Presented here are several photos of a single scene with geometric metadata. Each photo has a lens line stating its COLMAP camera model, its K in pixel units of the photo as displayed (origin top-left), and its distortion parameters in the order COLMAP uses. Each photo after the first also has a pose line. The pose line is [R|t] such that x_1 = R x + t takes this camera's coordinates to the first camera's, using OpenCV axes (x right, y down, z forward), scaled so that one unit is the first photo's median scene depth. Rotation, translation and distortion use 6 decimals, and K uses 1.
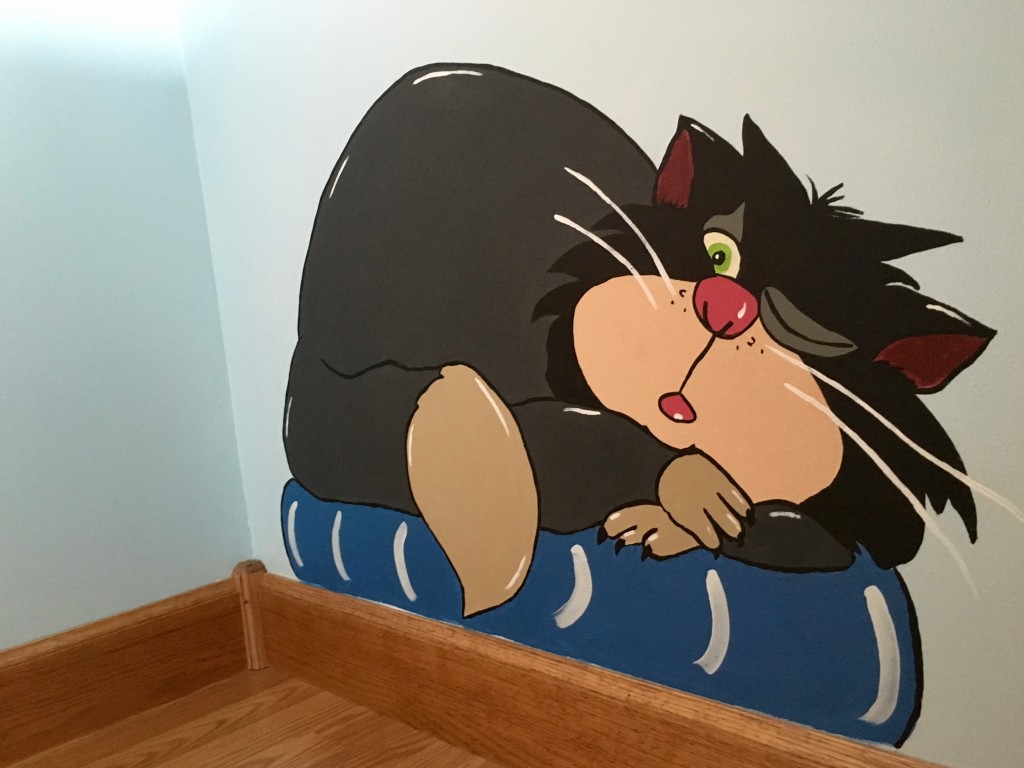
lens RADIAL K [[883.5, 0, 512.2], [0, 883.5, 384.5], [0, 0, 1]] dist [0.064823, -0.065169]
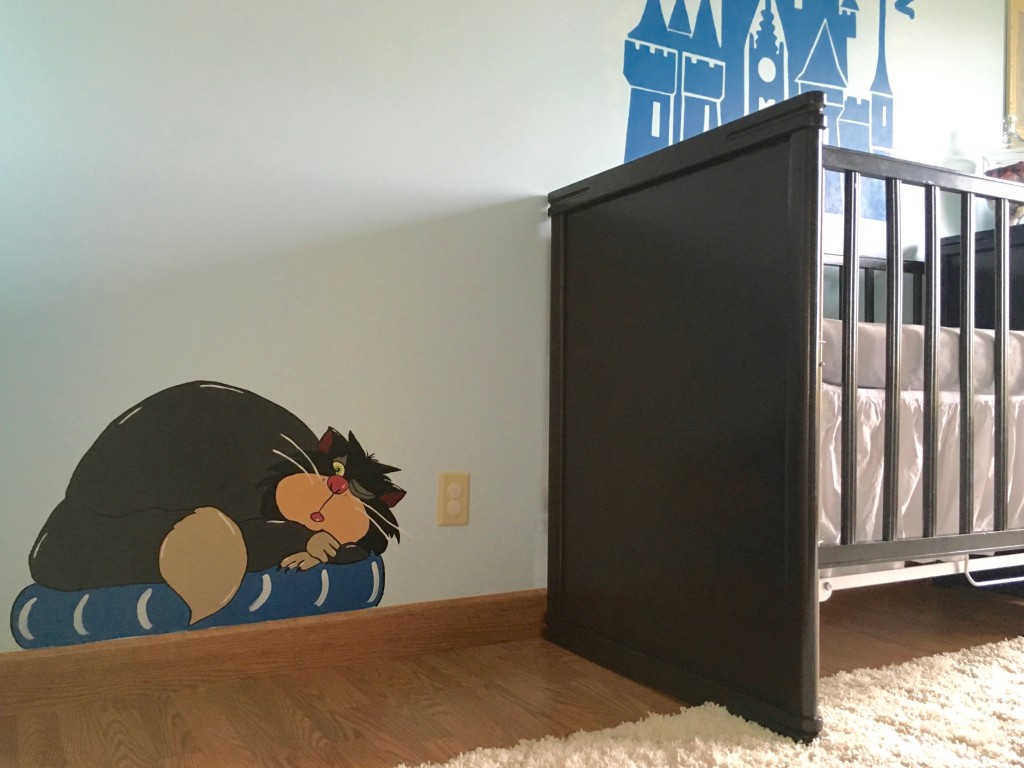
lens RADIAL K [[883.5, 0, 511.0], [0, 883.5, 385.3], [0, 0, 1]] dist [0.064823, -0.065169]
pose [[0.285708, 0.110978, 0.951869, -2.653099], [0.055152, 0.989722, -0.131945, 0.017397], [-0.956728, 0.090195, 0.276651, -0.546448]]
